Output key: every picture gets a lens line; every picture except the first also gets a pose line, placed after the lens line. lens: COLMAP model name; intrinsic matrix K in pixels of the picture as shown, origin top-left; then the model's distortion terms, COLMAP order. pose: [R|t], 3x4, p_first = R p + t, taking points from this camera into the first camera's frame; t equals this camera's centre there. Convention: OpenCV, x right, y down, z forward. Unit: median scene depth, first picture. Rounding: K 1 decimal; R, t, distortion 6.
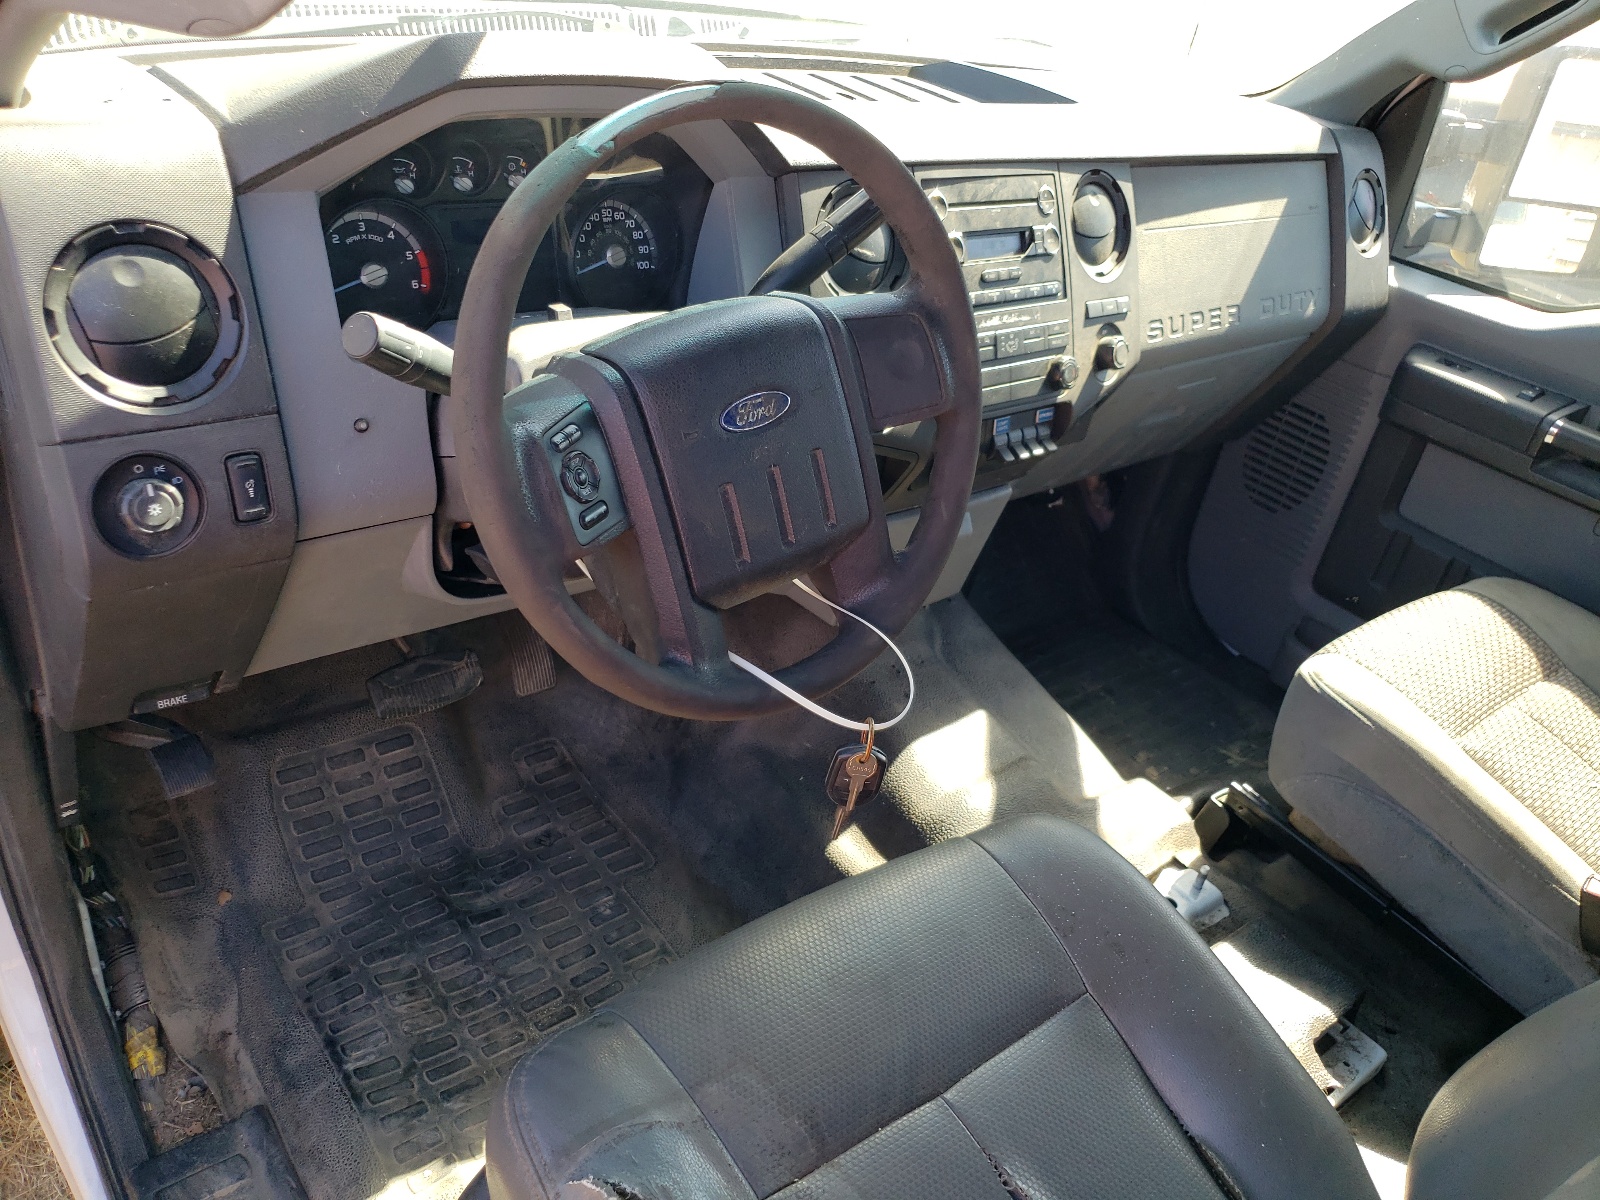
lens RADIAL K [[1183.7, 0, 800.0], [0, 1183.7, 600.0], [0, 0, 1]] dist [-0.047273, -0.000736]
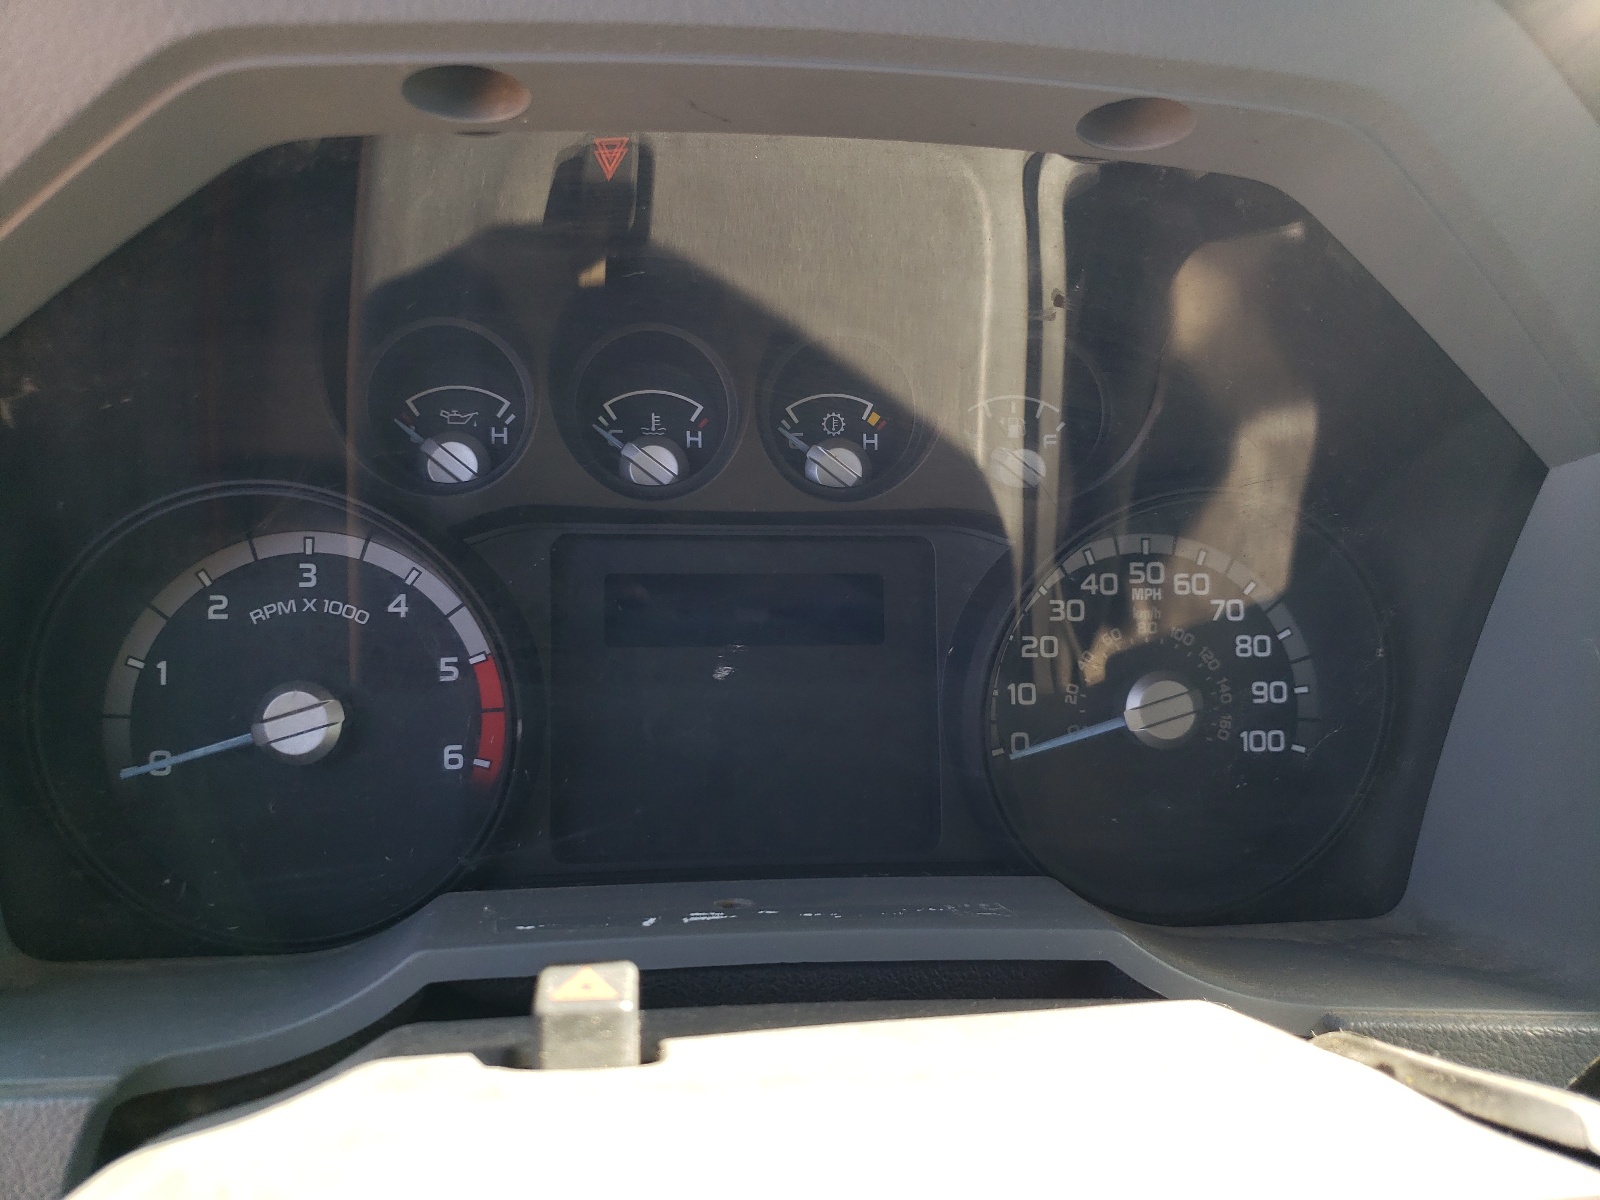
lens RADIAL K [[1183.7, 0, 800.0], [0, 1183.7, 600.0], [0, 0, 1]] dist [-0.047273, -0.000736]
pose [[0.826032, 0.015105, -0.563420, -0.070445], [-0.205105, 0.939158, -0.275526, -0.240949], [0.524979, 0.343153, 0.778873, 0.787702]]
